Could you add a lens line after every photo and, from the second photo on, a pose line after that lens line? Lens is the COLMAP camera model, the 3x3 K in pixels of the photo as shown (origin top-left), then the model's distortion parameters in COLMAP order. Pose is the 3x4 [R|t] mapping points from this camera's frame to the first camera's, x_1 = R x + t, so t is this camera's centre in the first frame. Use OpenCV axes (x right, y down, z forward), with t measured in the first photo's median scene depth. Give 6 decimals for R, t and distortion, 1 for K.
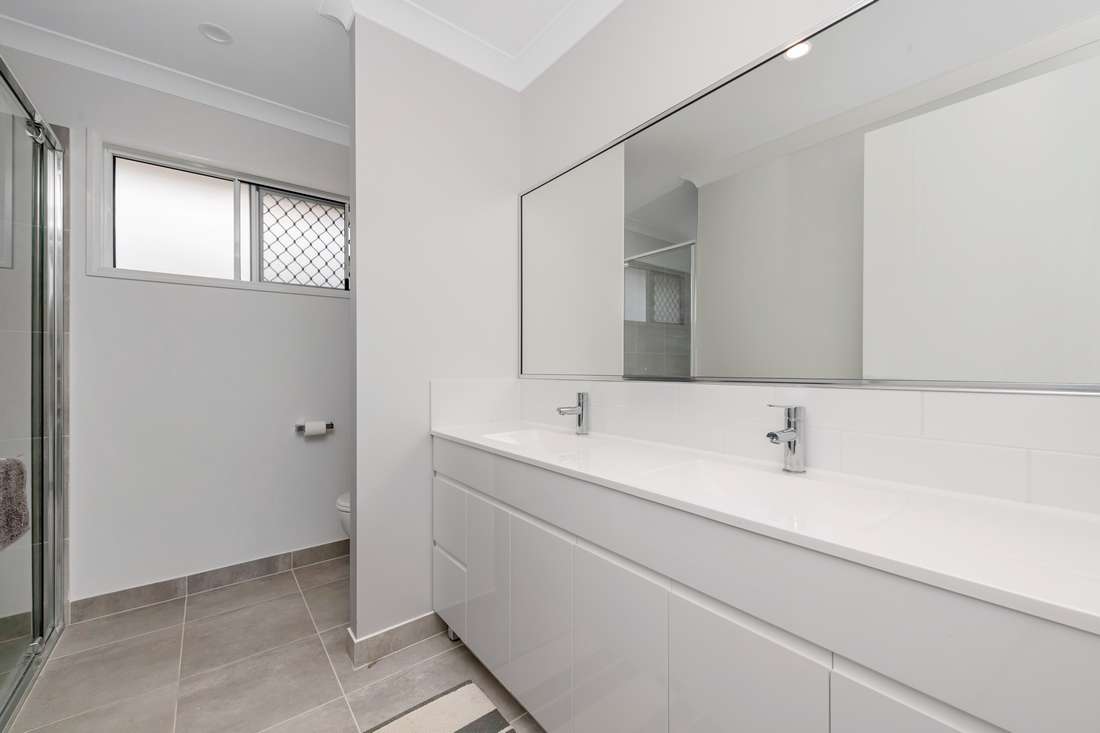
lens RADIAL K [[437.0, 0, 550.4], [0, 437.0, 369.3], [0, 0, 1]] dist [-0.002349, -0.000202]
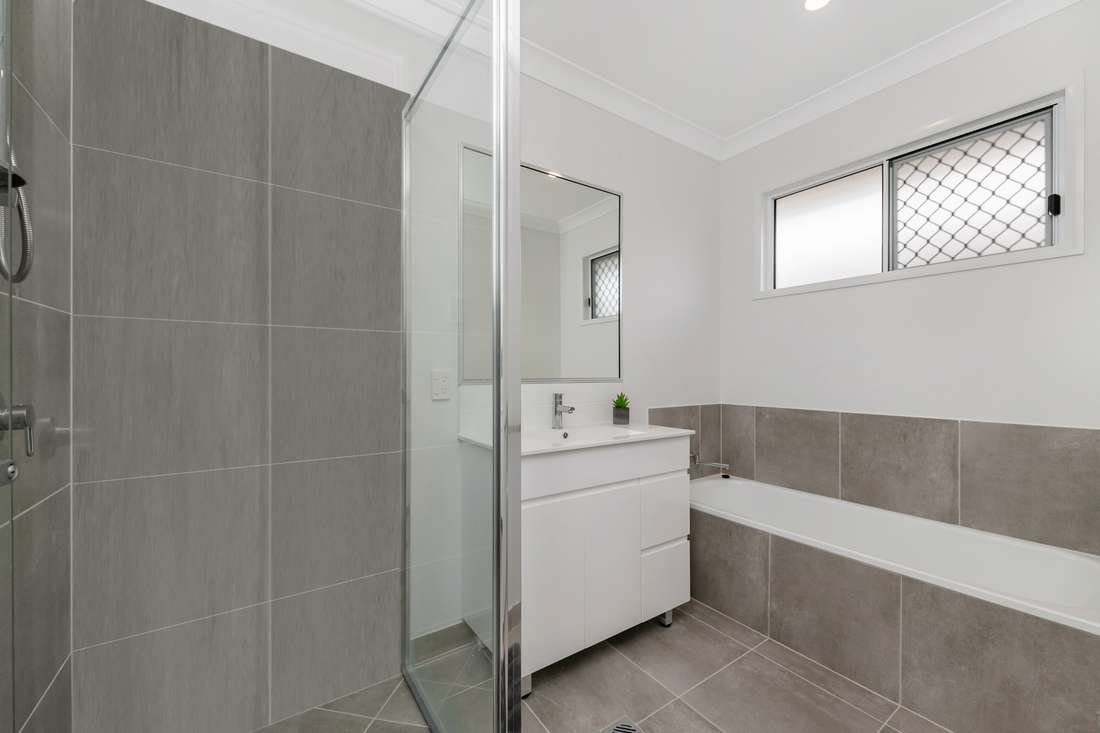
lens RADIAL K [[437.0, 0, 550.8], [0, 437.0, 371.4], [0, 0, 1]] dist [-0.002349, -0.000202]
pose [[-0.058087, -0.002160, -0.998309, 0.249138], [0.002135, 0.999995, -0.002287, 0.007417], [0.998309, -0.002264, -0.058082, 0.356363]]
